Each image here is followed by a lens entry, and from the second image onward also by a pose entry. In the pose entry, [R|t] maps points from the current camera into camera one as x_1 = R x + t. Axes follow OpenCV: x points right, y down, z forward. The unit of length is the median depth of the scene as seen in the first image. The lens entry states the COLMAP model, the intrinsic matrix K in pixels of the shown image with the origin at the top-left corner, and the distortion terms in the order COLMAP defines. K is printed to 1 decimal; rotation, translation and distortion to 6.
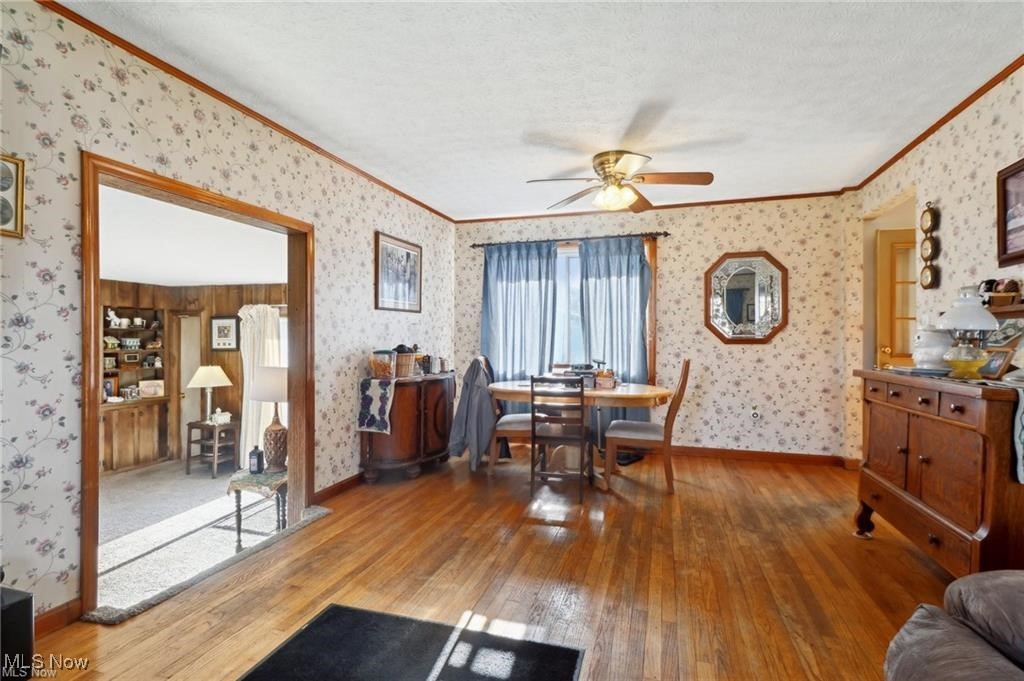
lens RADIAL K [[479.1, 0, 512.7], [0, 479.1, 342.6], [0, 0, 1]] dist [0.000902, 0.000344]
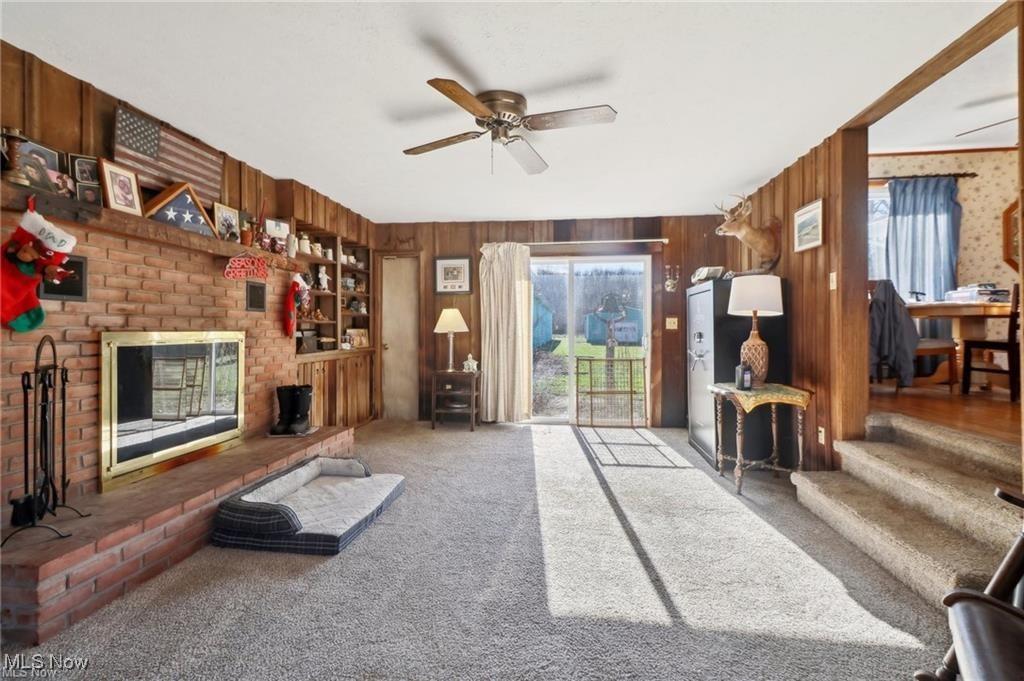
lens RADIAL K [[479.1, 0, 512.5], [0, 479.1, 334.5], [0, 0, 1]] dist [0.000902, 0.000344]
pose [[0.984272, -0.003756, 0.176618, -0.676478], [0.003774, 0.999993, 0.000233, 0.097188], [-0.176617, 0.000438, 0.984280, 0.090614]]
